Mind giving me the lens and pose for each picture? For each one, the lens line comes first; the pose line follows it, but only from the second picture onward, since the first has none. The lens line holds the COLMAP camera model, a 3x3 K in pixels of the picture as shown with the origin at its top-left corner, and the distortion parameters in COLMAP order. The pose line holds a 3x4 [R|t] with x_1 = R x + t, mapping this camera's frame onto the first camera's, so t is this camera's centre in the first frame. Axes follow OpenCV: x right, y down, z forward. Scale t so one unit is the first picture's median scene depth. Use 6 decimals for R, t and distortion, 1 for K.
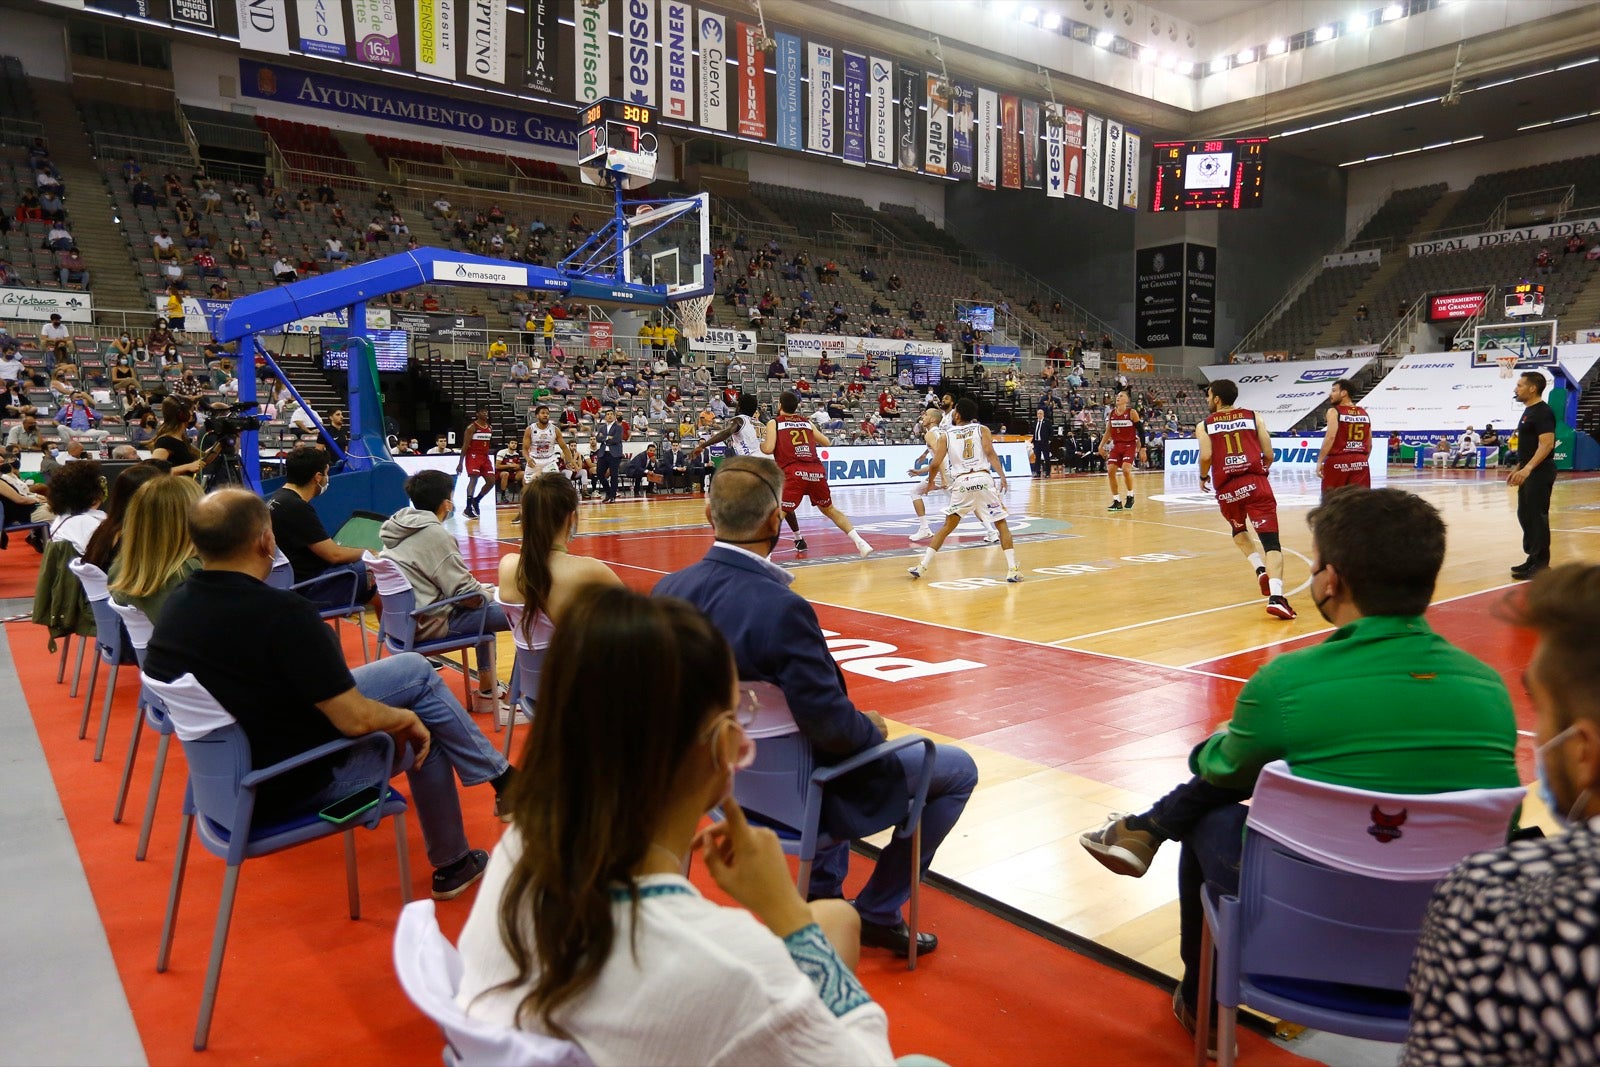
lens RADIAL K [[1079.5, 0, 800.0], [0, 1079.5, 533.5], [0, 0, 1]] dist [-0.043575, 0.070567]
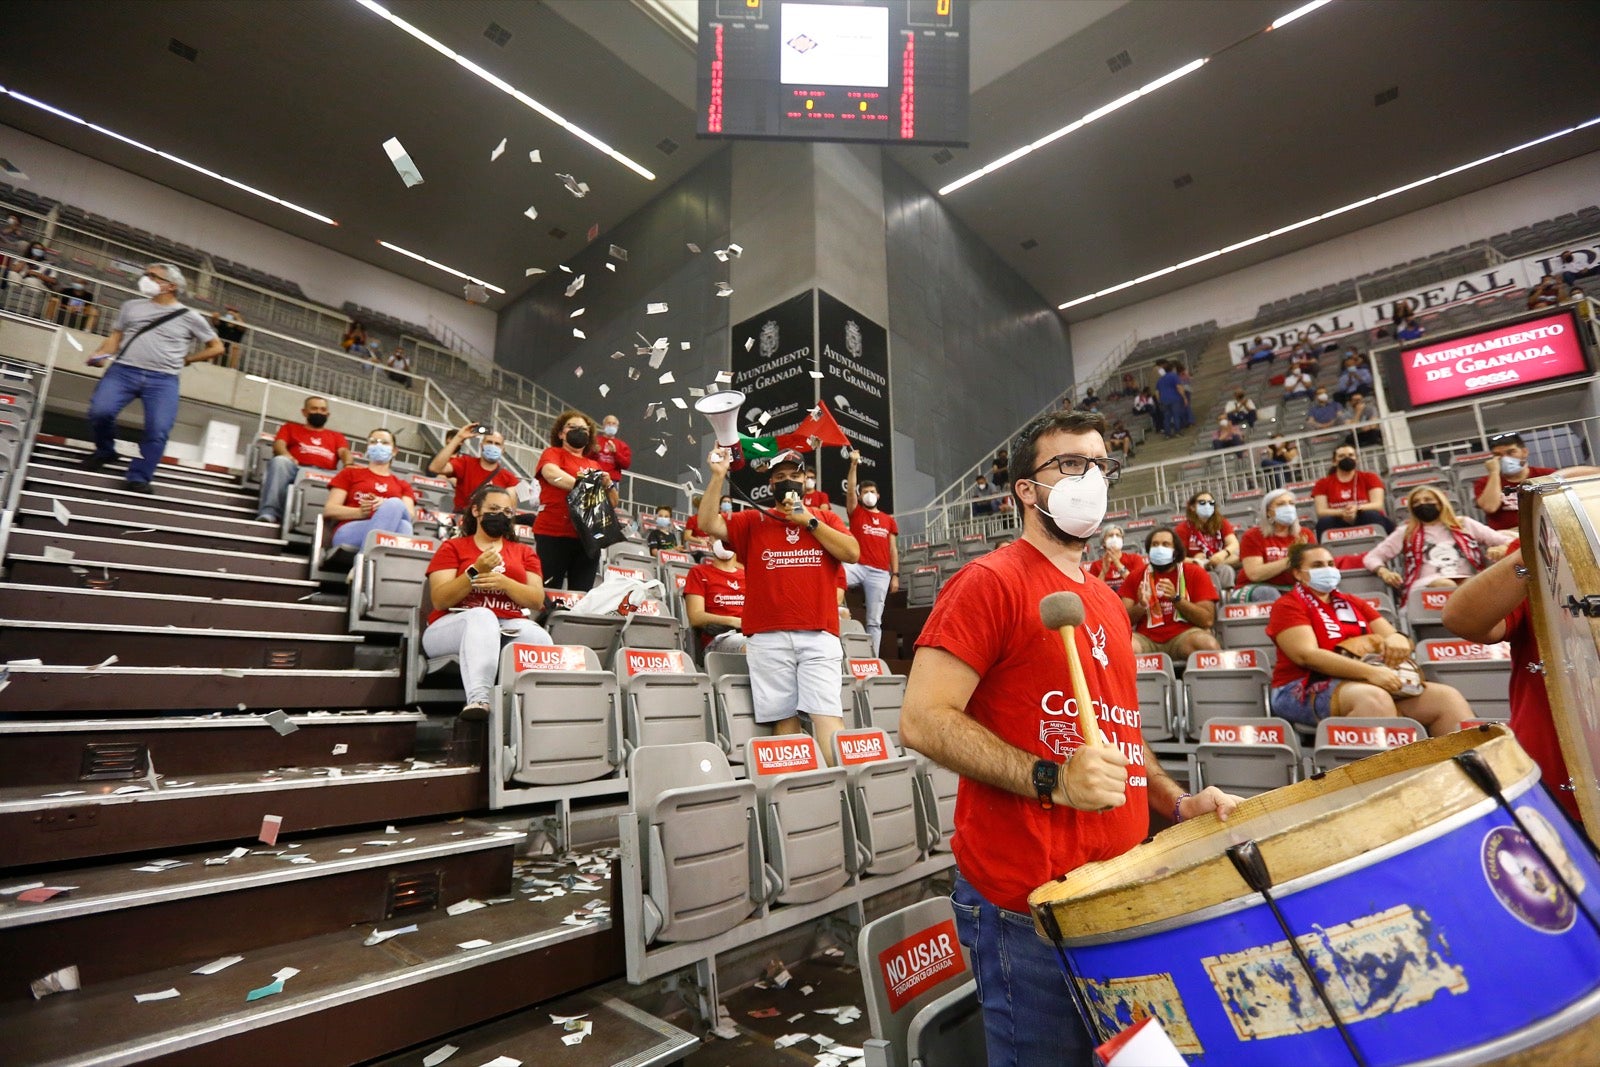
lens RADIAL K [[760.5, 0, 763.4], [0, 760.5, 532.3], [0, 0, 1]] dist [-0.020219, 0.000128]
pose [[0.988085, 0.031339, 0.150688, 0.323995], [0.014492, 0.955758, -0.293798, -0.081212], [-0.153228, 0.292481, 0.943915, 0.806987]]
